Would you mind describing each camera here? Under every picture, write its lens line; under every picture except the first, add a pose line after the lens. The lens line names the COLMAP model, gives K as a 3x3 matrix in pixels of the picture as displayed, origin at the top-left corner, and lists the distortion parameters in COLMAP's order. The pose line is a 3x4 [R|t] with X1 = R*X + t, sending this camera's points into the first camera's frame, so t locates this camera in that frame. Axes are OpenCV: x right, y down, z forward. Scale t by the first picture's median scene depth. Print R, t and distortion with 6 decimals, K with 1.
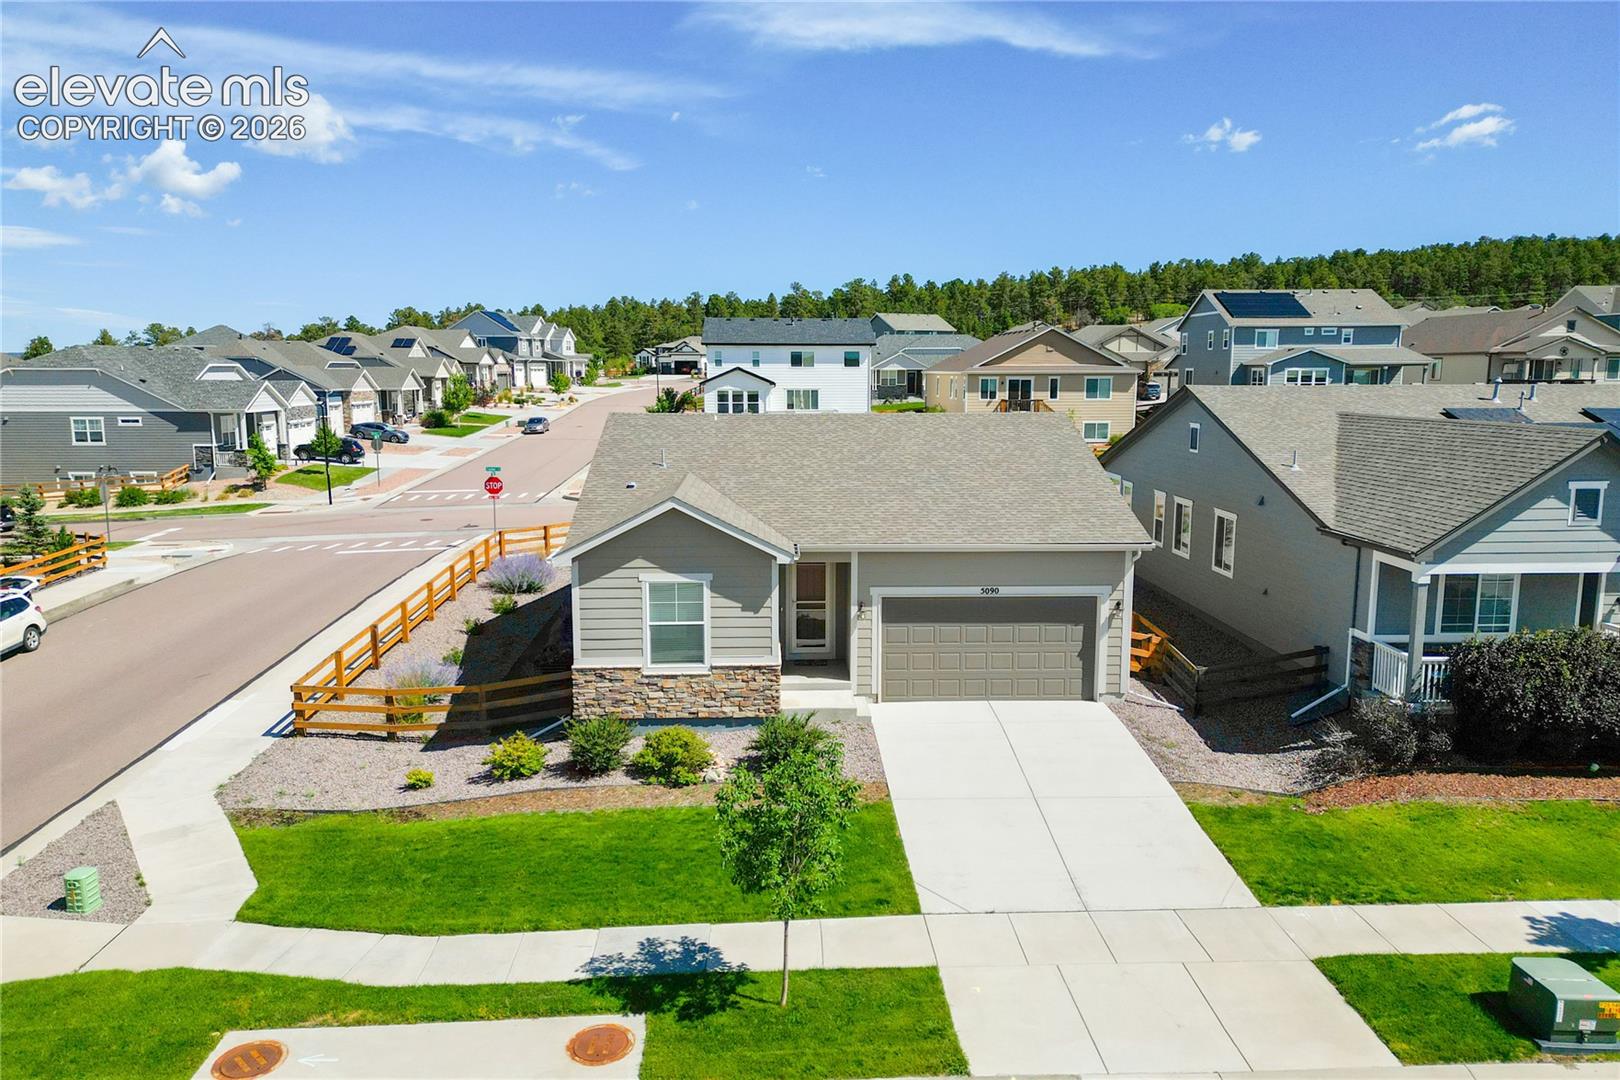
lens RADIAL K [[1130.0, 0, 814.9], [0, 1130.0, 543.1], [0, 0, 1]] dist [0.091645, -0.103967]
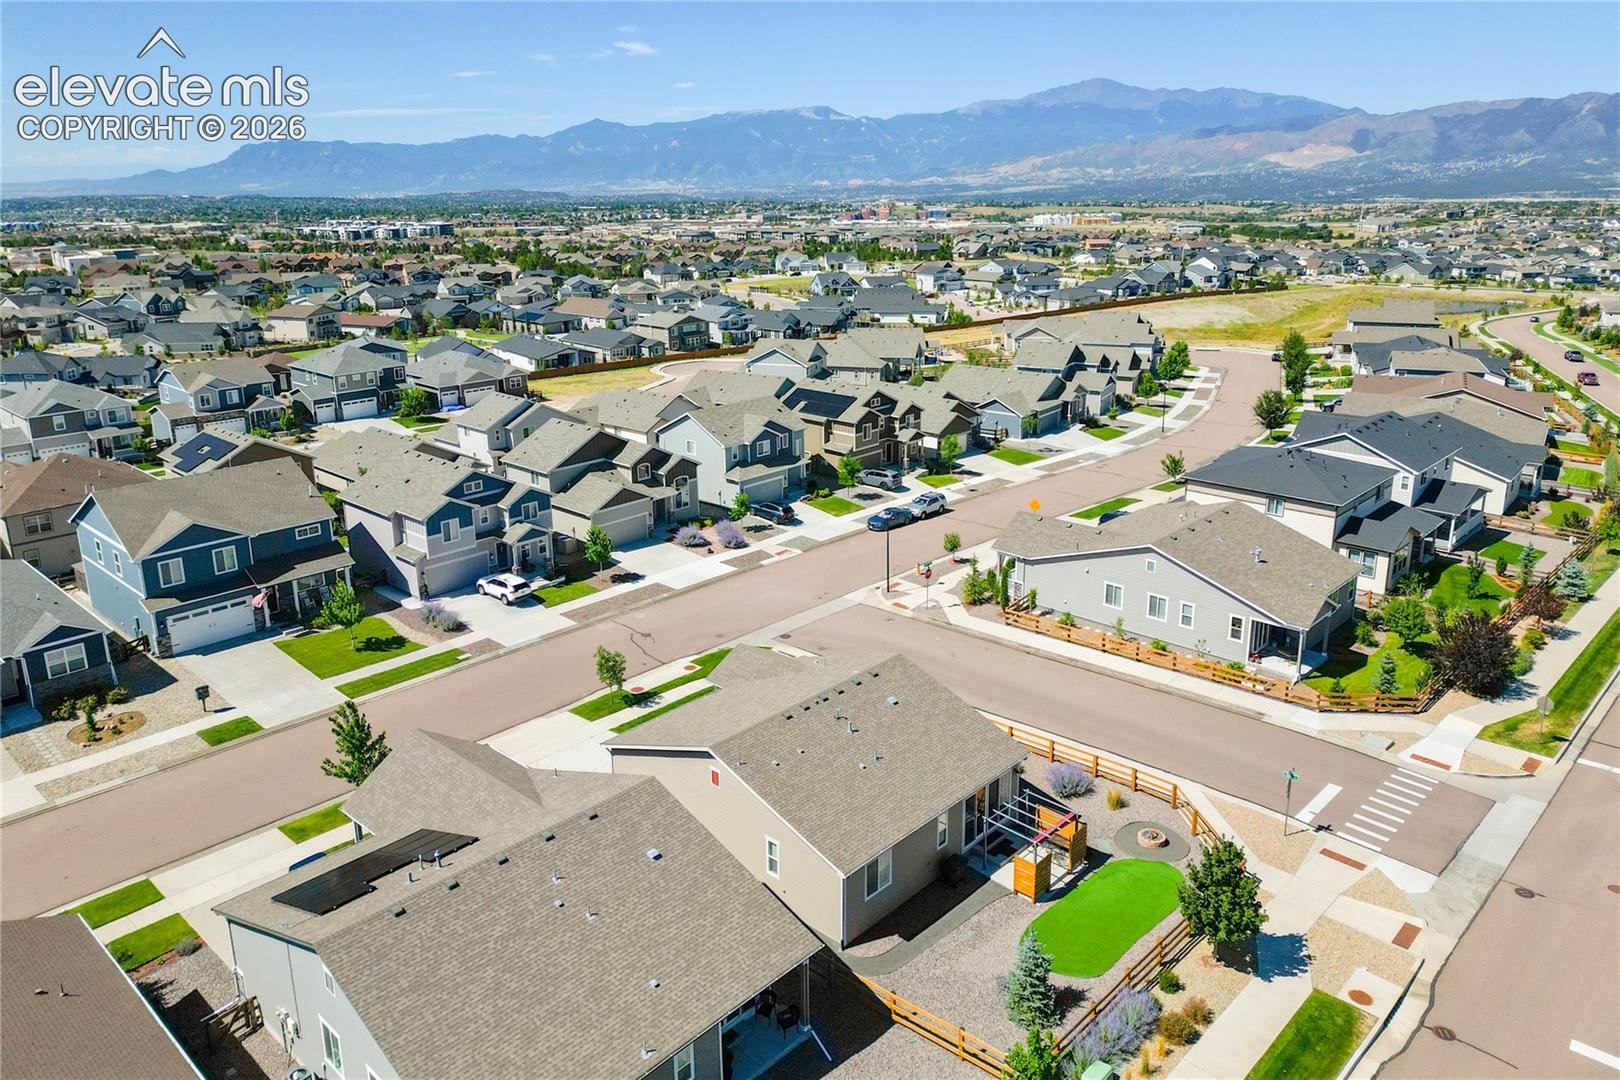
lens RADIAL K [[1143.2, 0, 815.6], [0, 1143.2, 486.2], [0, 0, 1]] dist [0.088713, -0.095901]
pose [[-0.726312, 0.191316, -0.660204, 1.313513], [-0.089655, 0.925912, 0.366946, -1.258129], [0.681493, 0.325708, -0.655349, 2.508327]]
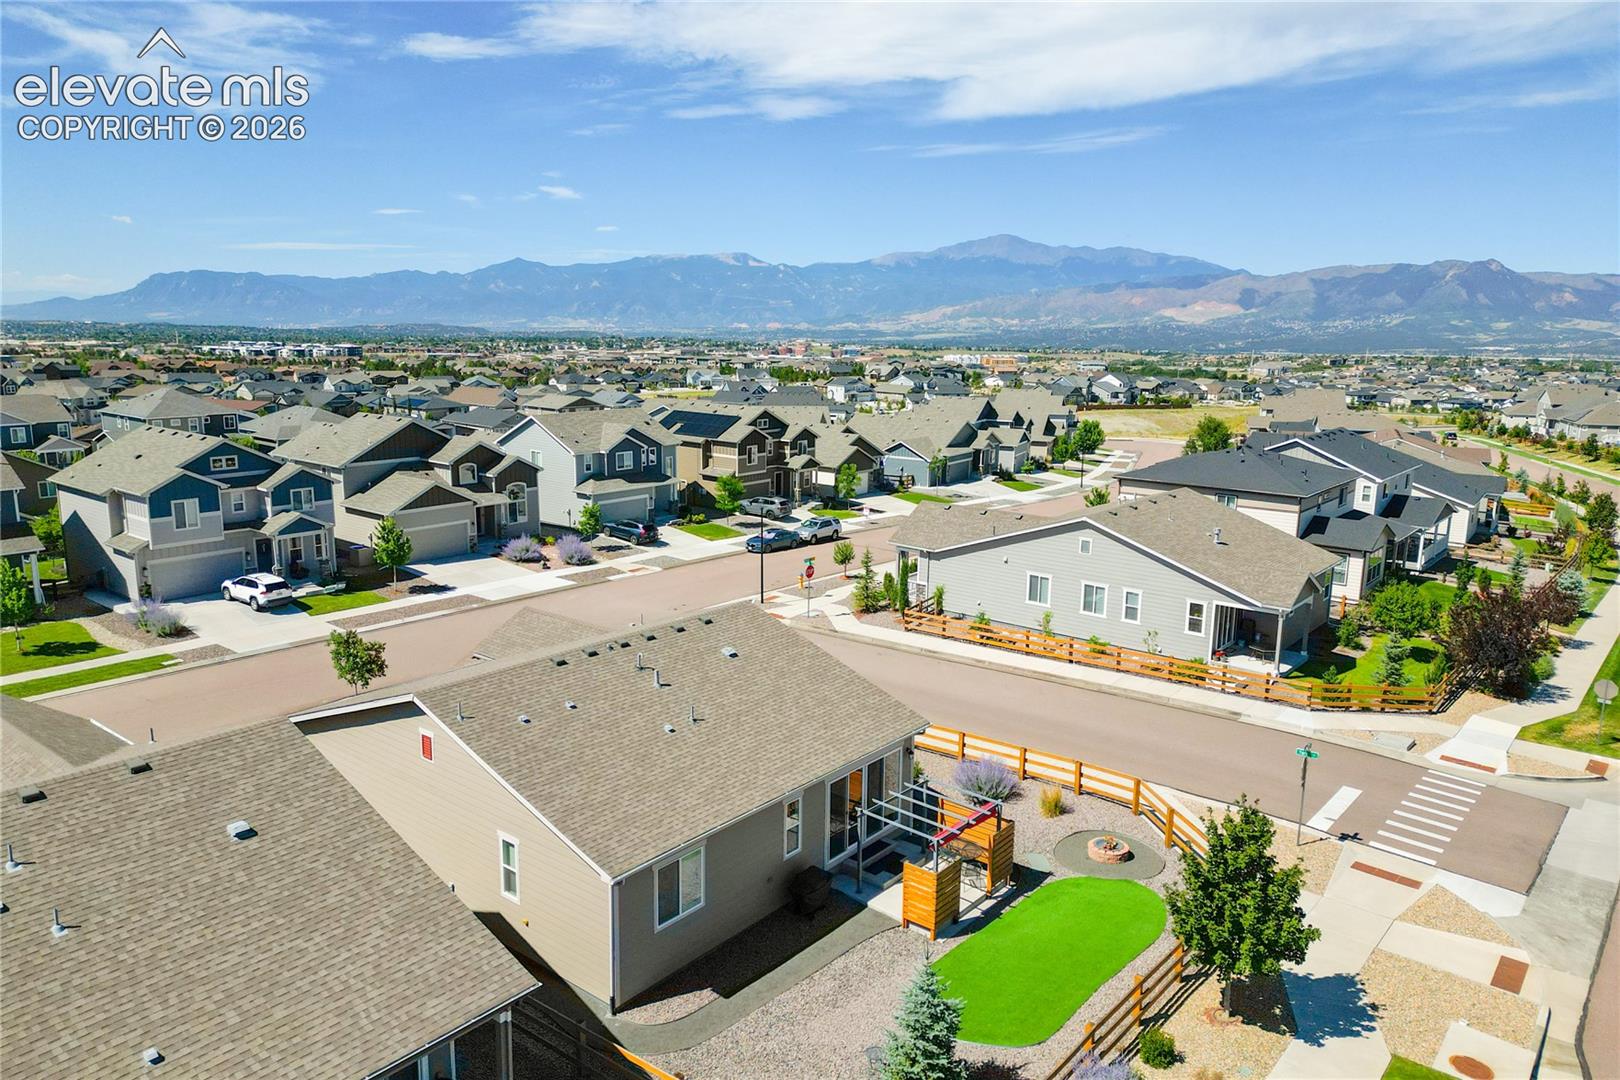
lens RADIAL K [[1130.0, 0, 814.9], [0, 1130.0, 543.1], [0, 0, 1]] dist [0.091645, -0.103967]
pose [[-0.677220, 0.137456, -0.722827, 0.816446], [-0.121071, 0.948186, 0.293744, -0.685027], [0.725751, 0.286443, -0.625489, 2.266038]]
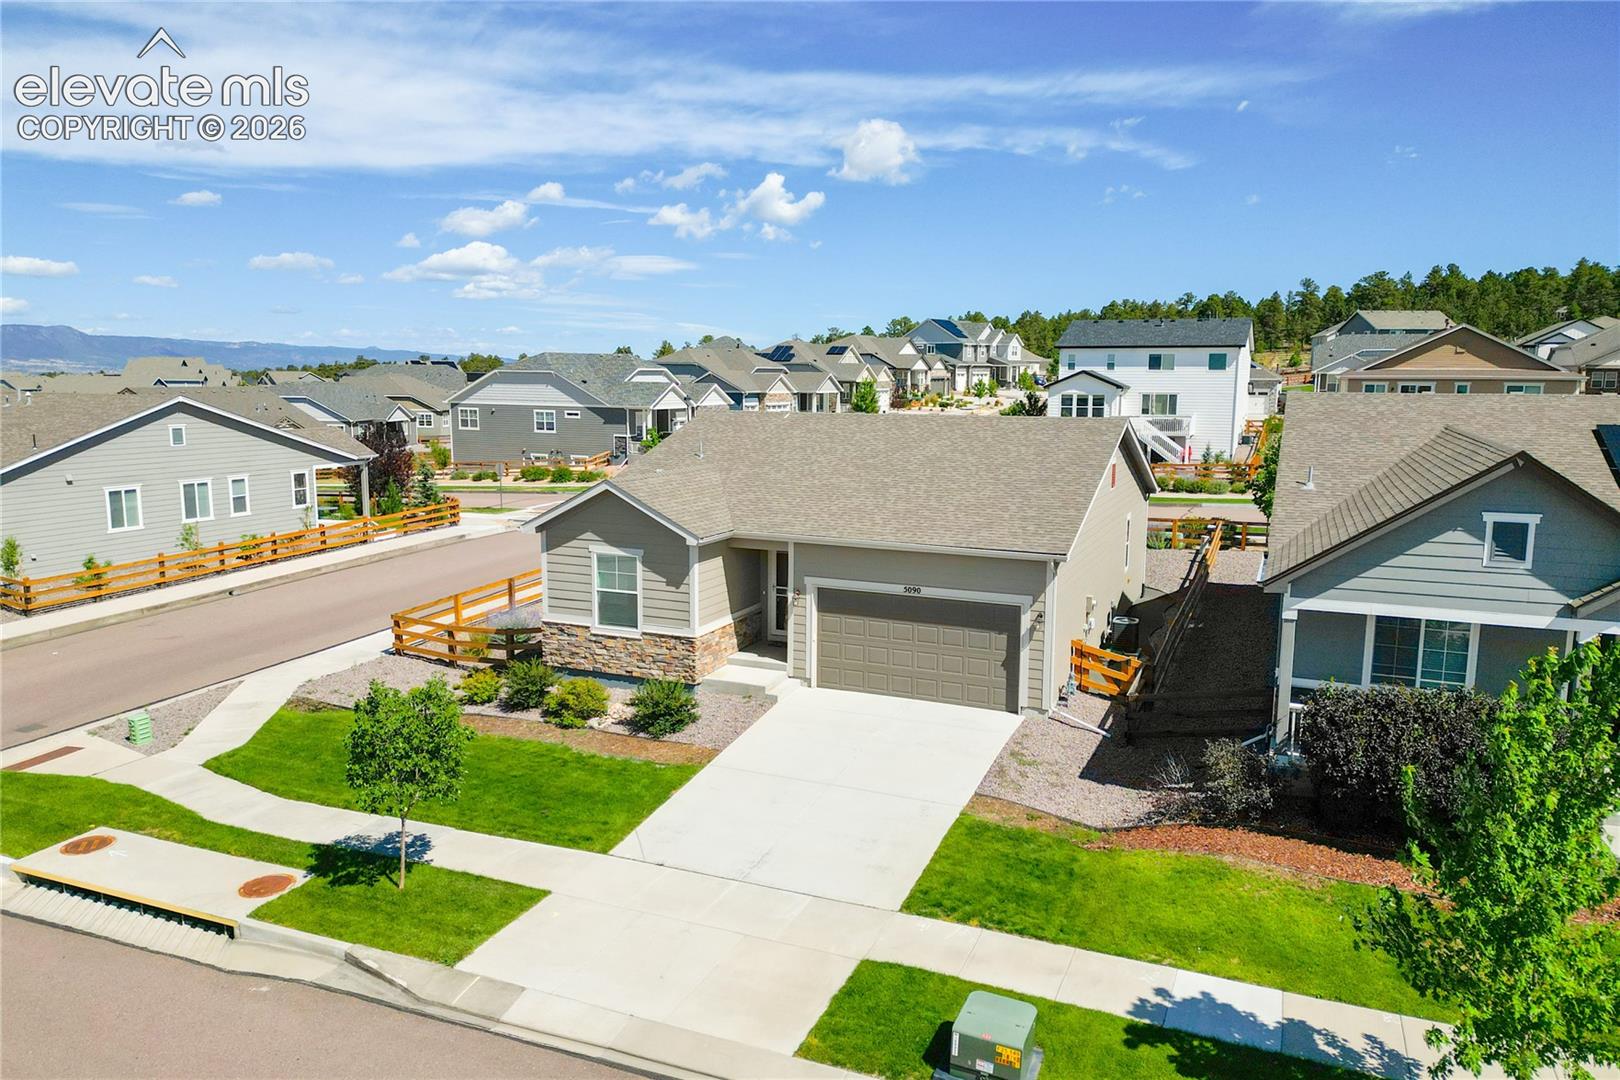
lens RADIAL K [[1130.0, 0, 814.9], [0, 1130.0, 543.1], [0, 0, 1]] dist [0.091645, -0.103967]
pose [[0.897604, 0.071253, -0.435006, 0.513218], [-0.073161, 0.997243, 0.012384, -0.005853], [0.434689, 0.020709, 0.900342, 0.051900]]
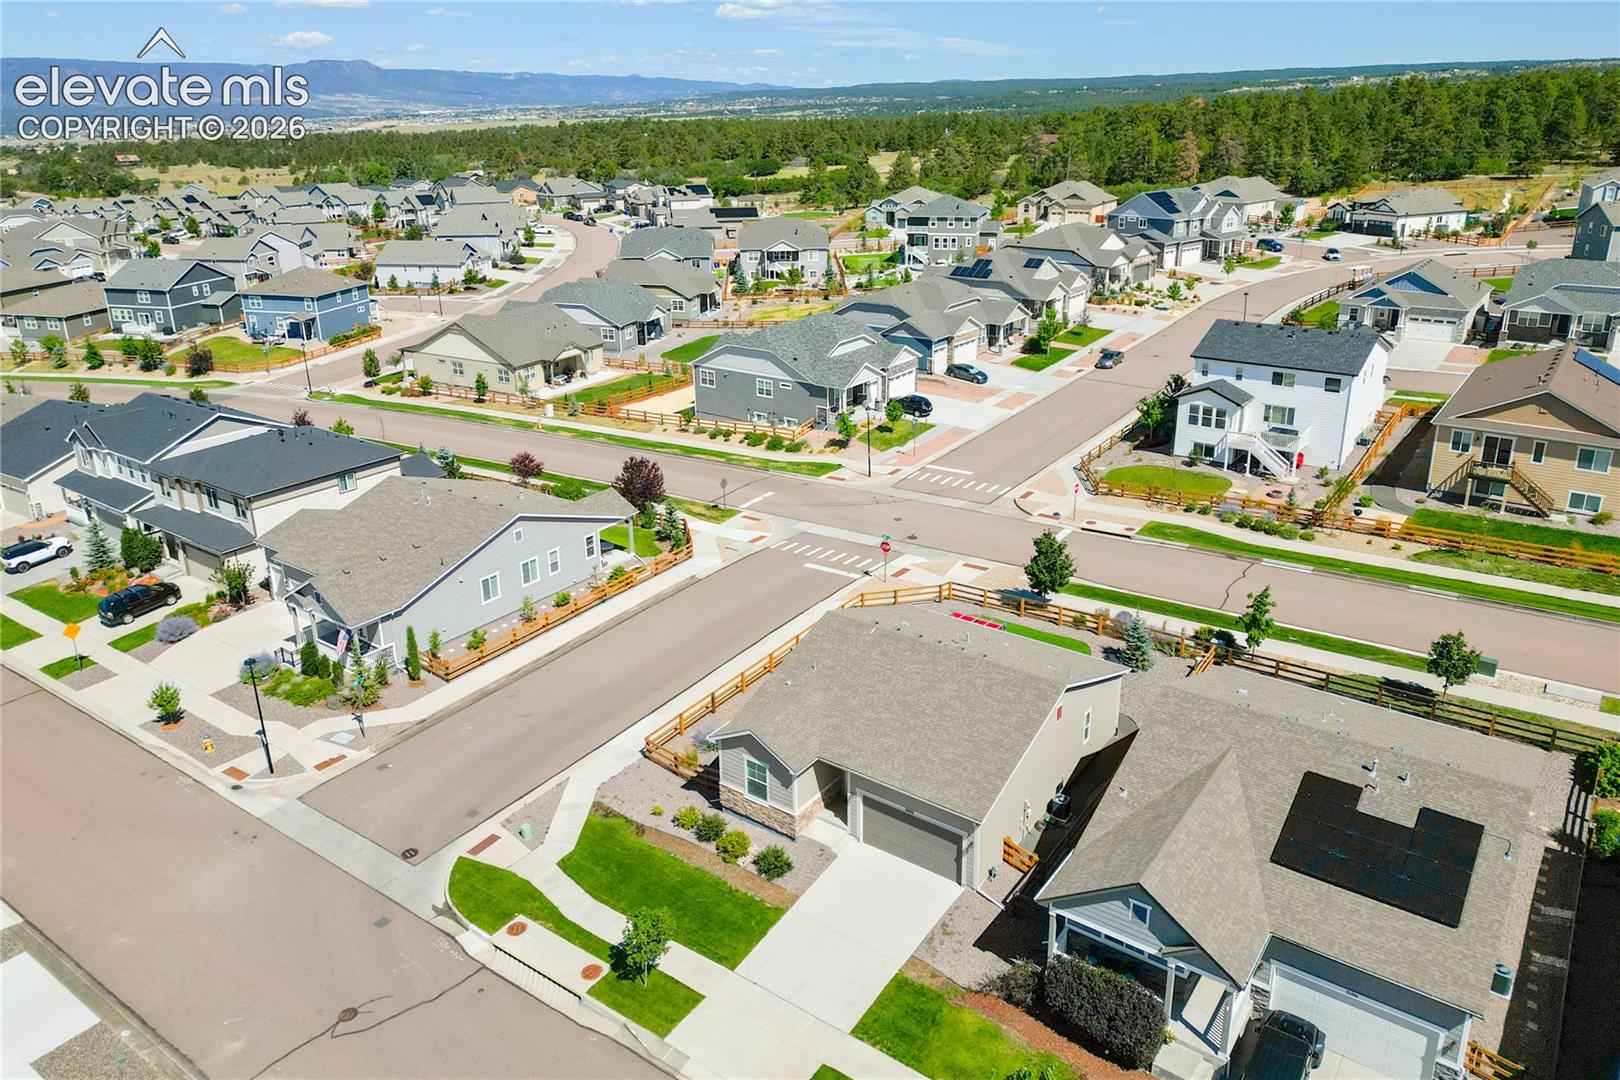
lens RADIAL K [[1143.2, 0, 815.6], [0, 1143.2, 486.2], [0, 0, 1]] dist [0.088713, -0.095901]
pose [[0.780638, 0.195792, -0.593523, 1.047569], [-0.083527, 0.973827, 0.211387, -0.859397], [0.619377, -0.115441, 0.776560, -0.493614]]
